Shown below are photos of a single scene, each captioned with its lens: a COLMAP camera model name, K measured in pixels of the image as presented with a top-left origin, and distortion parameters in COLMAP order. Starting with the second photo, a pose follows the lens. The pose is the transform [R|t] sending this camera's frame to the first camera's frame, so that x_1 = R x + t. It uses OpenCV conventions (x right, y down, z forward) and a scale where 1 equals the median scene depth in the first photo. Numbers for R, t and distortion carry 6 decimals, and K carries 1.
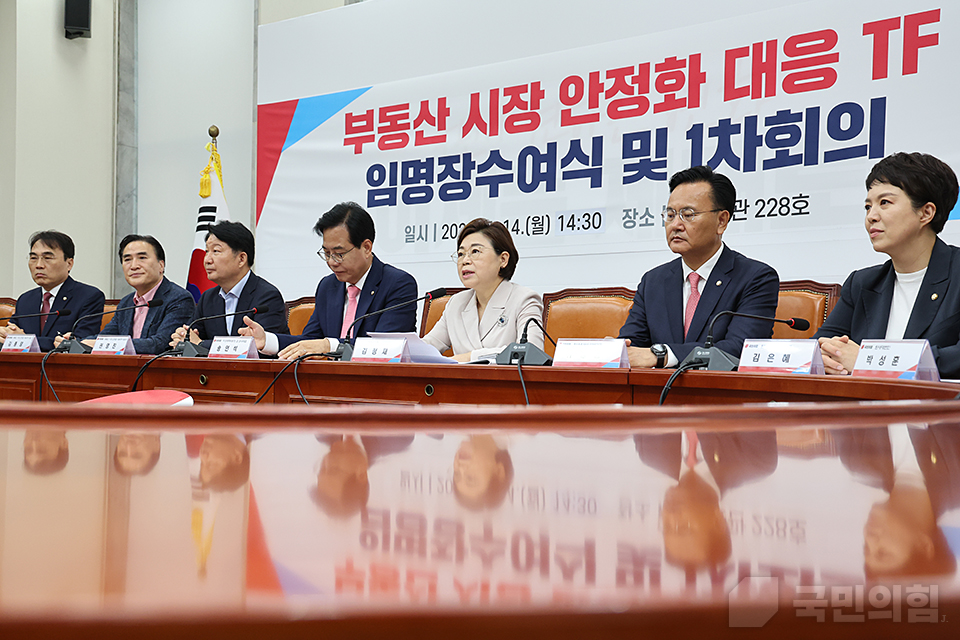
lens RADIAL K [[1105.5, 0, 460.3], [0, 1105.5, 318.6], [0, 0, 1]] dist [0.022024, 0.225216]
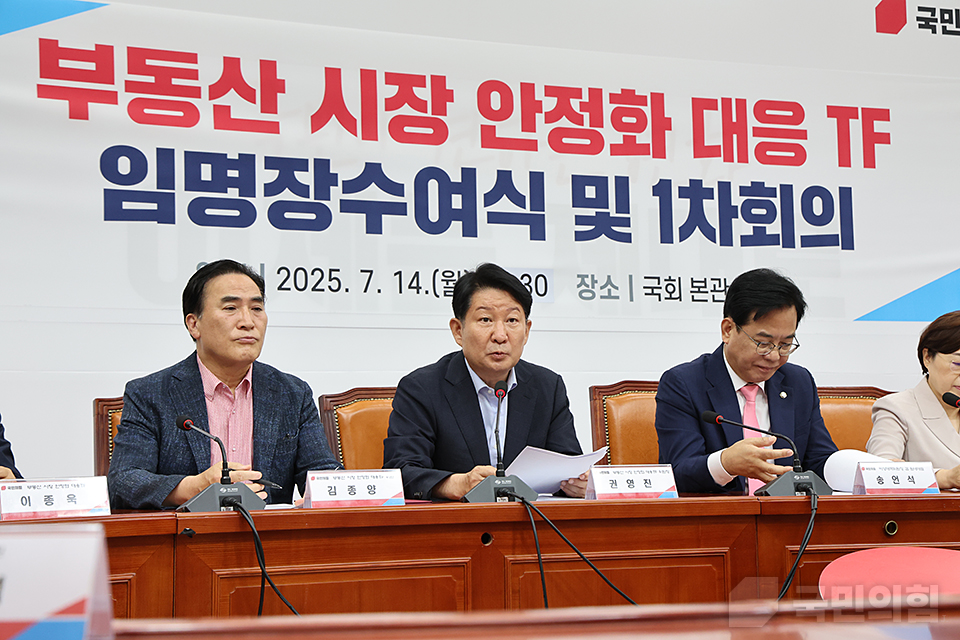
lens RADIAL K [[1640.1, 0, 480.0], [0, 1640.1, 320.0], [0, 0, 1]] dist [0.183293, 0.244961]
pose [[0.465730, 0.042344, 0.883913, -0.854323], [-0.004743, 0.998960, -0.045357, -0.015605], [-0.884914, 0.016931, 0.465446, 0.522439]]
